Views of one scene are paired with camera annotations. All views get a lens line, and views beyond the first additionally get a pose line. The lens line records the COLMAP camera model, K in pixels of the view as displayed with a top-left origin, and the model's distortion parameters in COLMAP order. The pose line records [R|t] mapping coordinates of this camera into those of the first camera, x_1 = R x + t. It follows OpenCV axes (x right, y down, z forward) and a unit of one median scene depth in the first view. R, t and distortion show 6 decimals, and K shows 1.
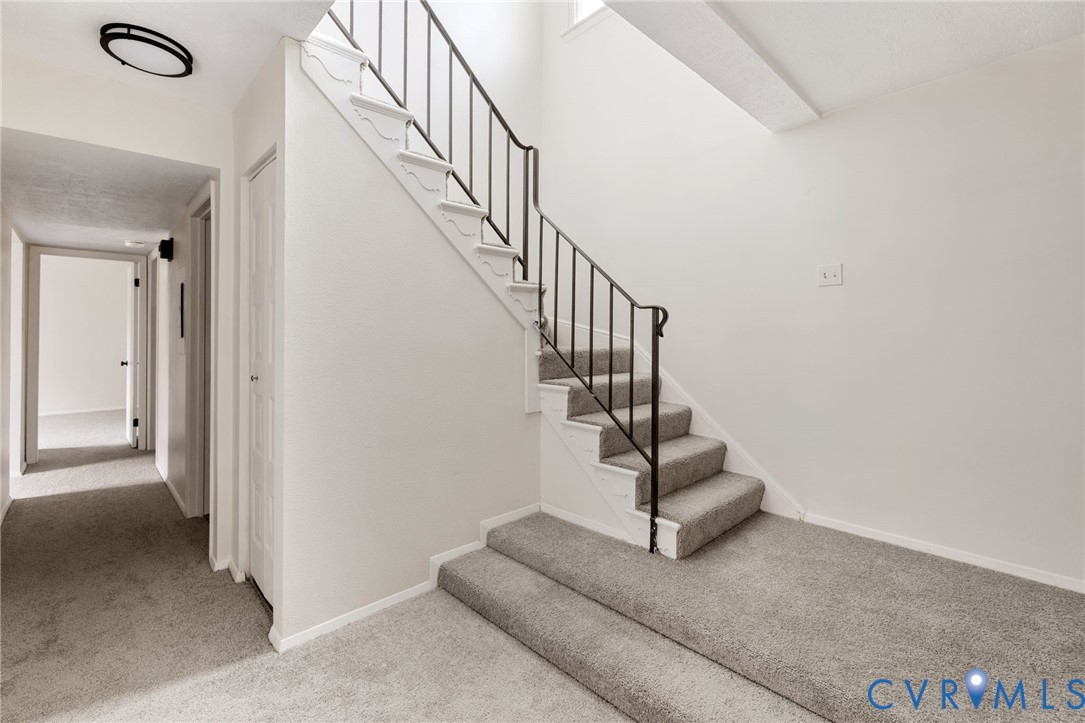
lens RADIAL K [[474.2, 0, 538.3], [0, 474.2, 338.3], [0, 0, 1]] dist [-0.002841, -0.000972]
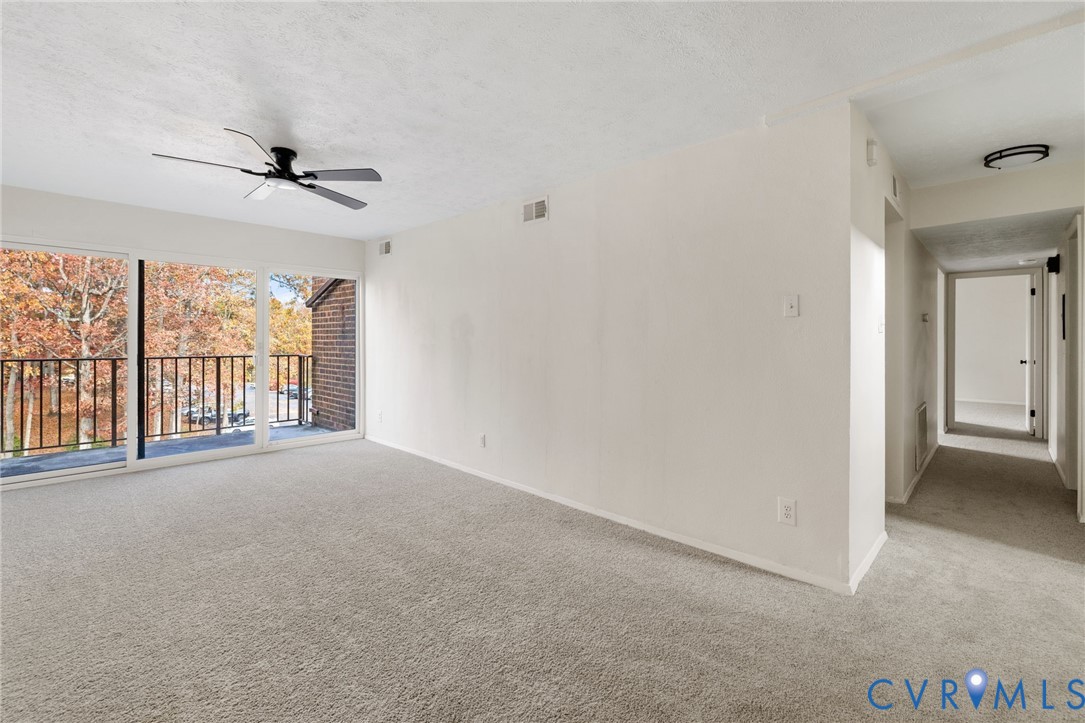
lens RADIAL K [[474.2, 0, 534.2], [0, 474.2, 335.4], [0, 0, 1]] dist [-0.002841, -0.000972]
pose [[0.027905, -0.009513, -0.999565, 0.323337], [-0.001229, 0.999954, -0.009551, 0.000706], [0.999610, 0.001495, 0.027892, -0.299322]]
